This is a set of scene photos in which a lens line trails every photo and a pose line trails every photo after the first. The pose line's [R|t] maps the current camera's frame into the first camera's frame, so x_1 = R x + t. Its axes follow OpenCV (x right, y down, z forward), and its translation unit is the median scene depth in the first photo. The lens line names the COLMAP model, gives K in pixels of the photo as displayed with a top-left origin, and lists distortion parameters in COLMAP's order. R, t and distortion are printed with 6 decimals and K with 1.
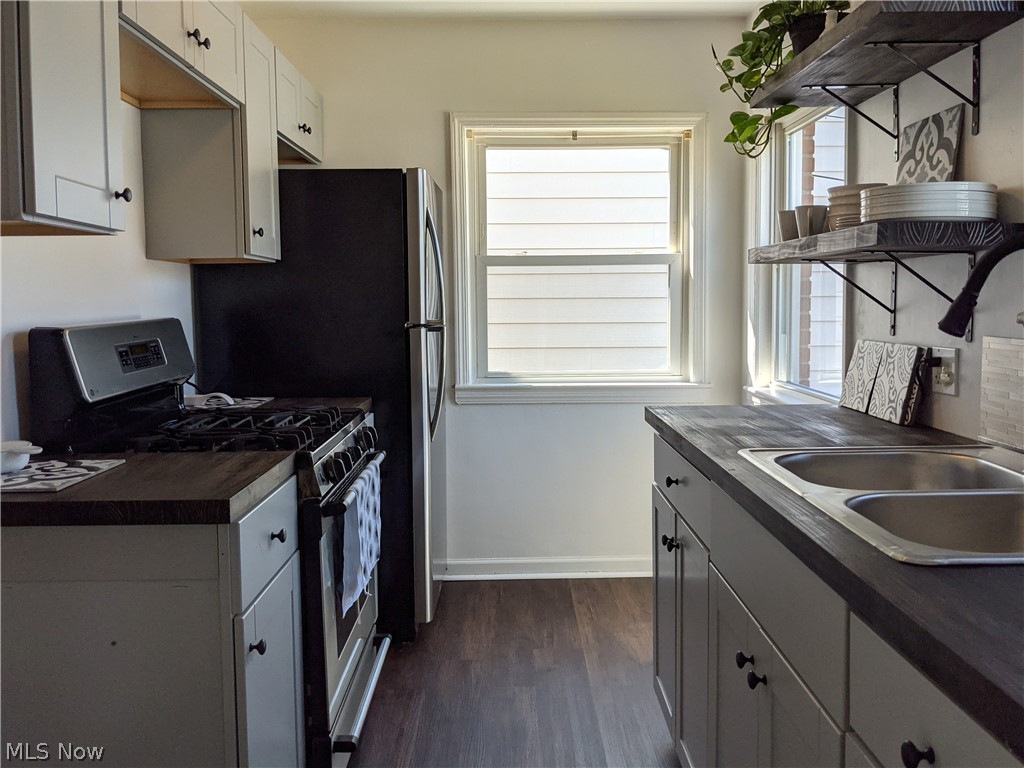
lens RADIAL K [[905.7, 0, 525.6], [0, 905.7, 366.4], [0, 0, 1]] dist [0.065906, -0.128361]
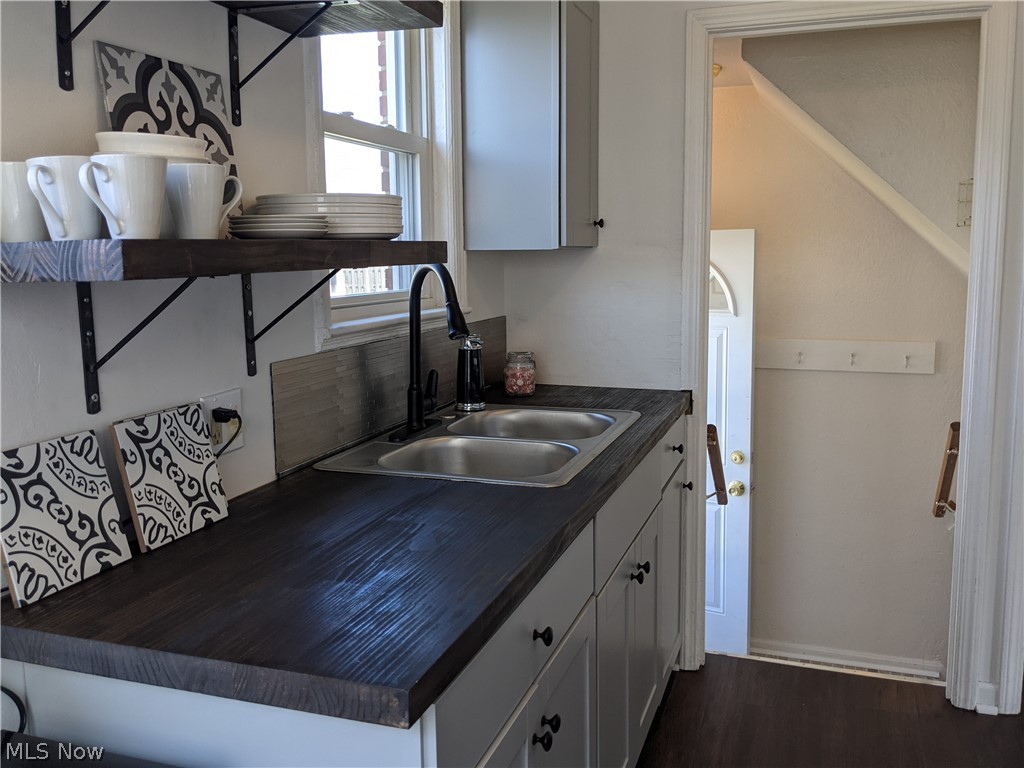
lens RADIAL K [[905.7, 0, 513.0], [0, 905.7, 376.2], [0, 0, 1]] dist [0.065906, -0.128361]
pose [[-0.939013, -0.027525, 0.342778, -0.023636], [0.045961, 0.977803, 0.204425, -0.162913], [-0.340796, 0.207712, -0.916905, 1.472333]]
